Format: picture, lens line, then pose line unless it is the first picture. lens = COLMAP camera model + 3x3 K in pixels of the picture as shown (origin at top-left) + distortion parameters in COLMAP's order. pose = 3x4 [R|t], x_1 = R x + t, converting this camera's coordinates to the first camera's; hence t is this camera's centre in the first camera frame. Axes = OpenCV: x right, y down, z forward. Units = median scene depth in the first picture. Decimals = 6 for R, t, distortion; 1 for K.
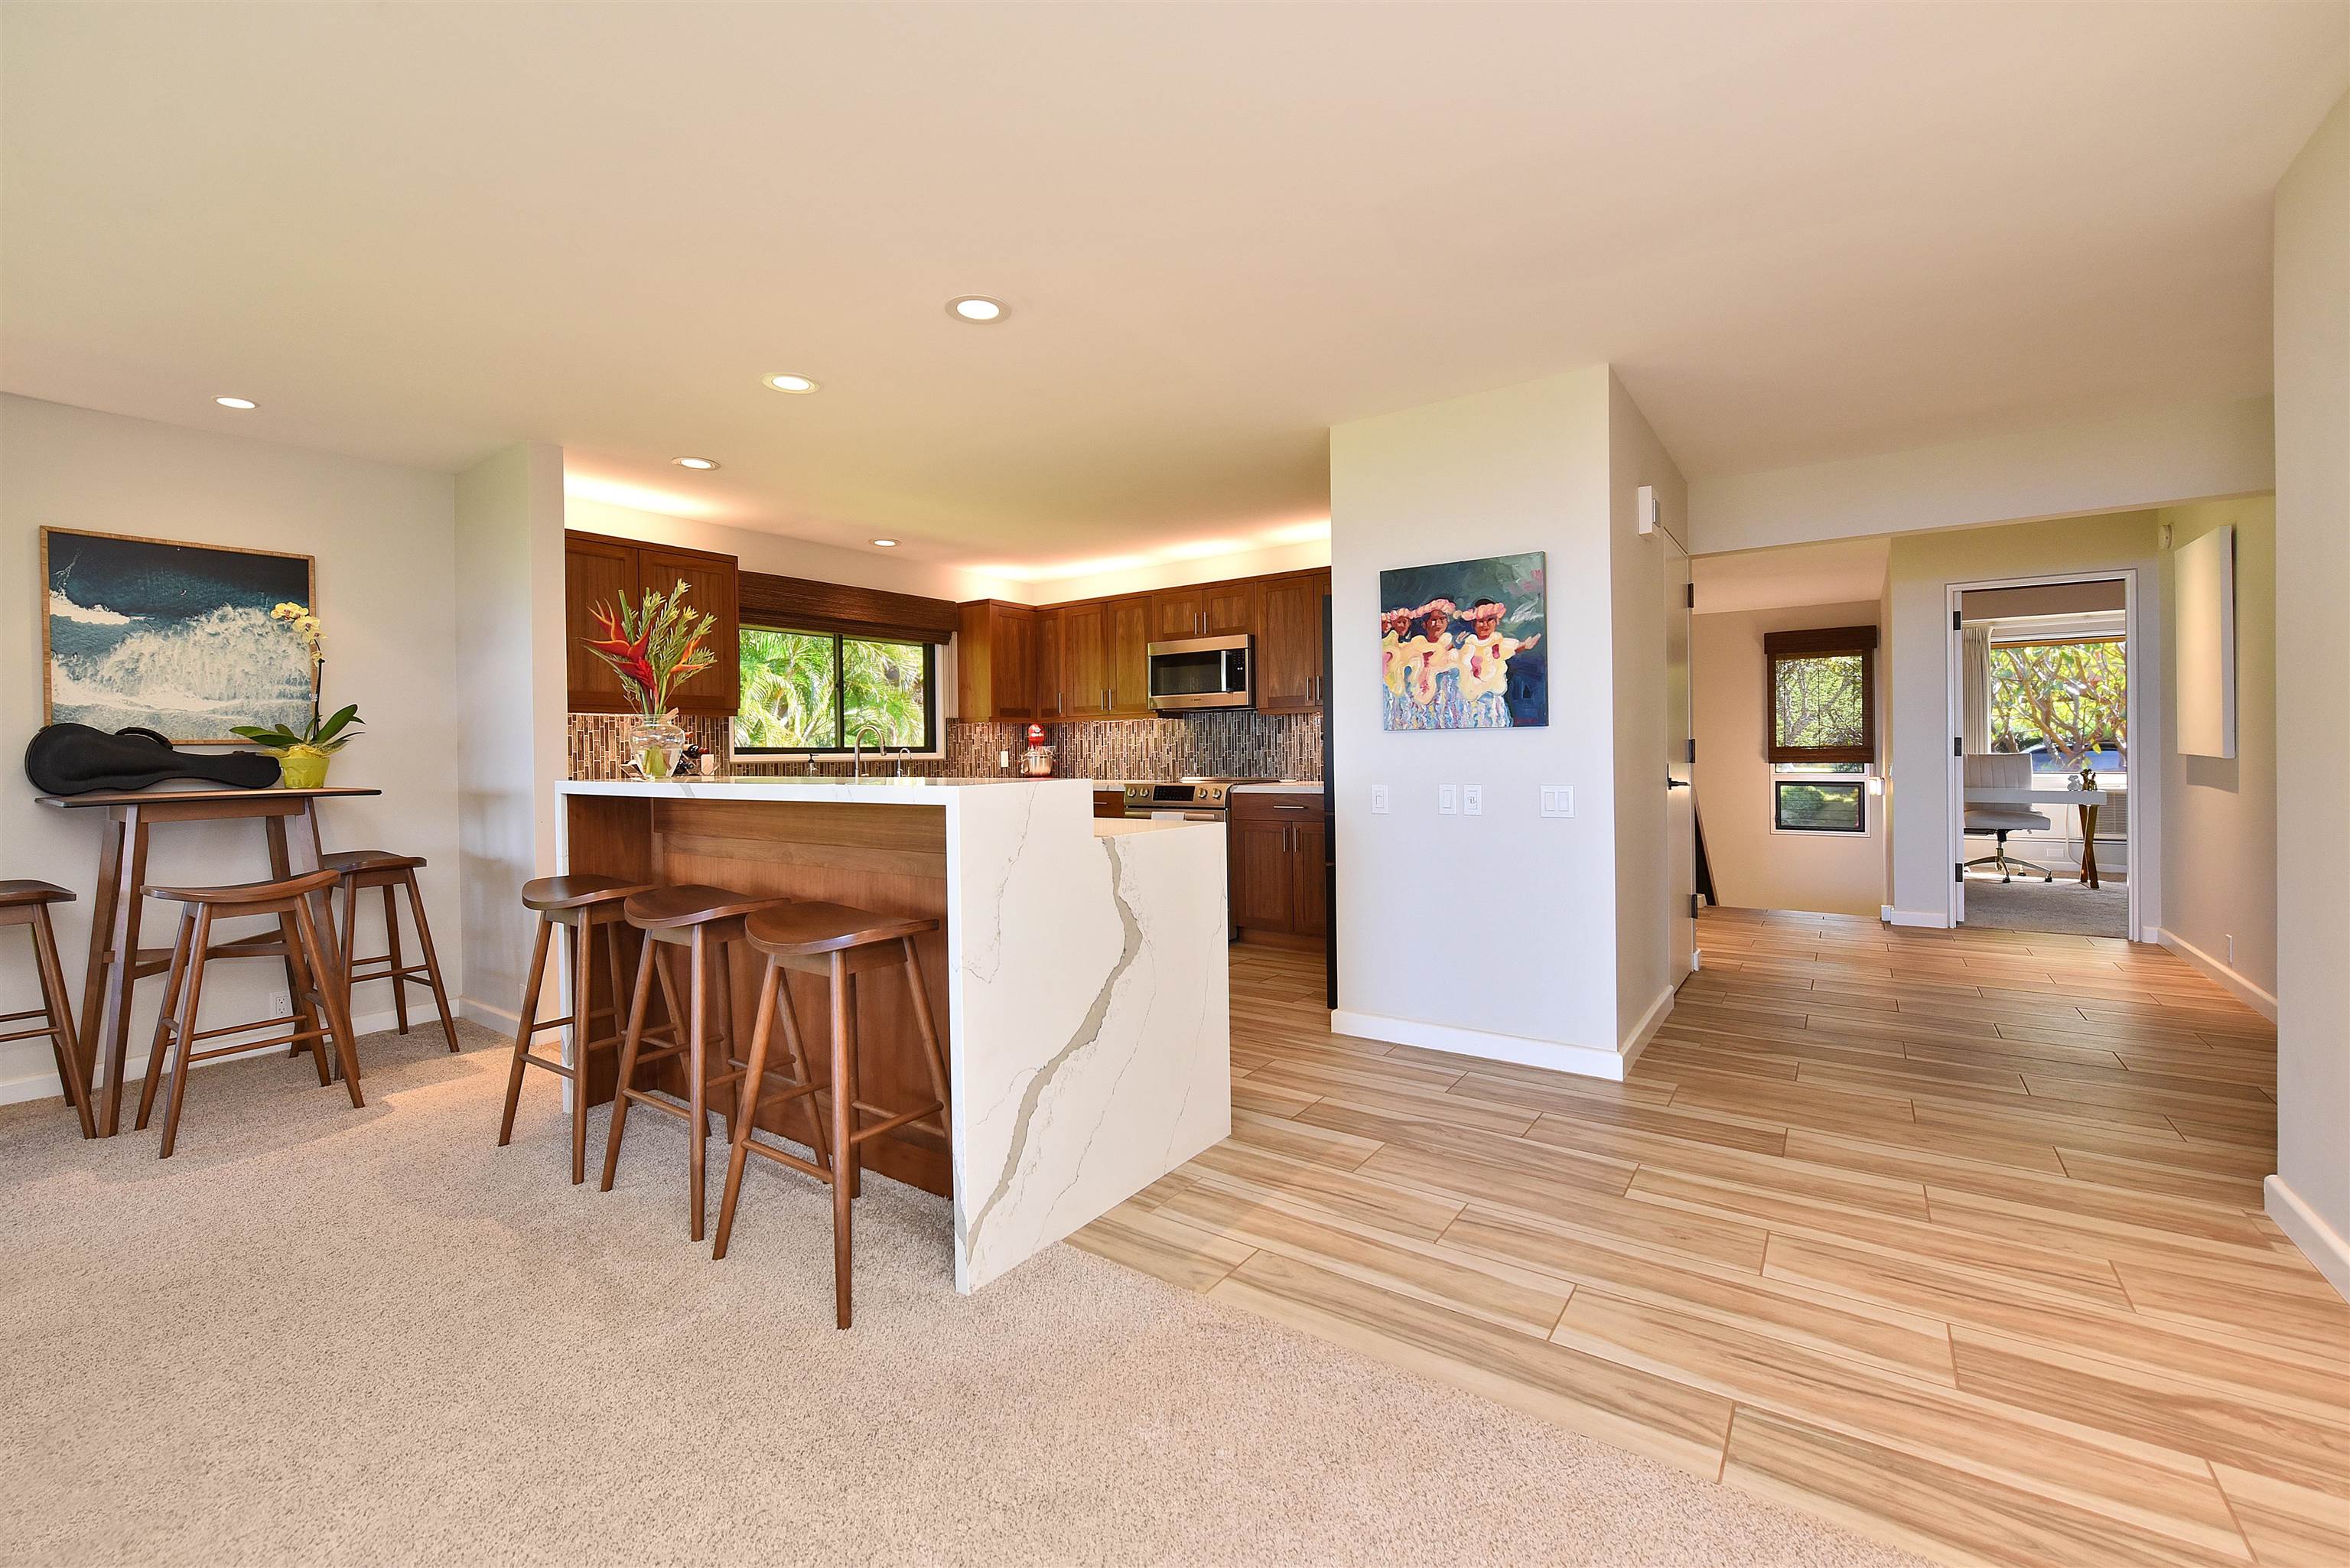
lens RADIAL K [[978.9, 0, 1228.3], [0, 978.9, 734.0], [0, 0, 1]] dist [-0.004511, -0.001634]
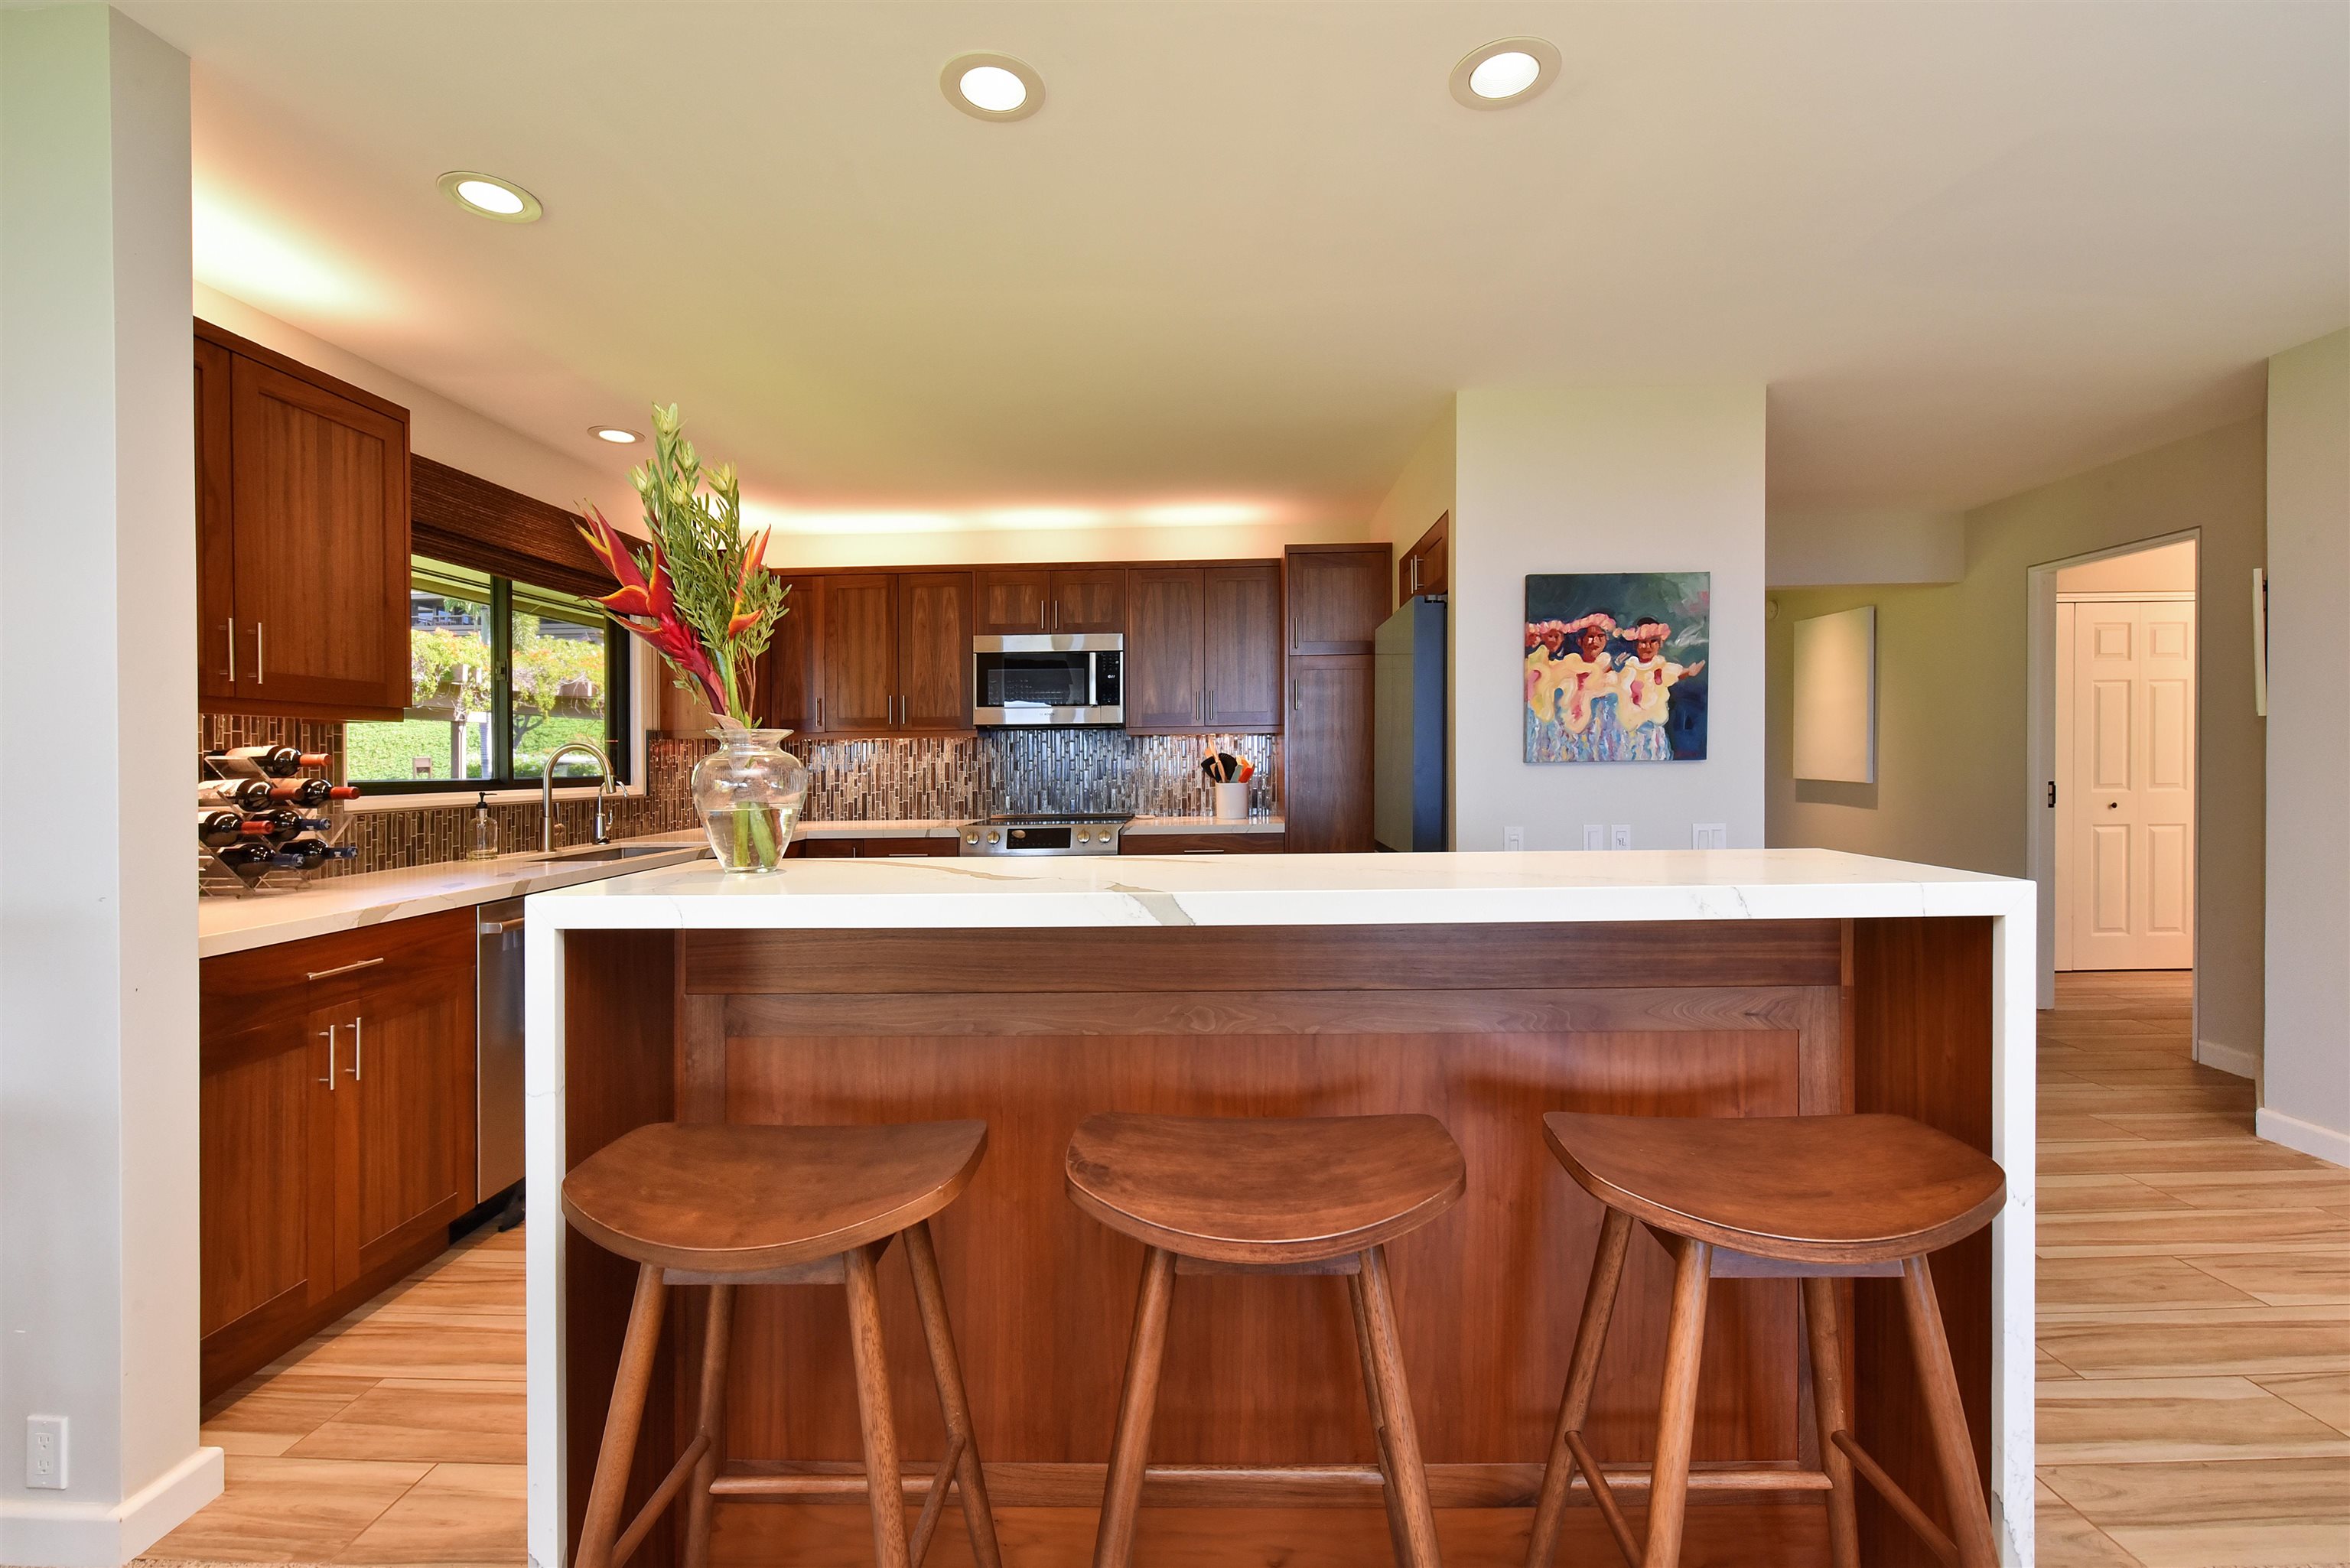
lens RADIAL K [[993.8, 0, 1239.6], [0, 993.8, 766.7], [0, 0, 1]] dist [-0.008271, -0.001838]
pose [[0.839513, 0.003526, 0.543327, -0.530765], [-0.011059, 0.999883, 0.010599, -0.006269], [-0.543226, -0.014906, 0.839454, 0.421210]]
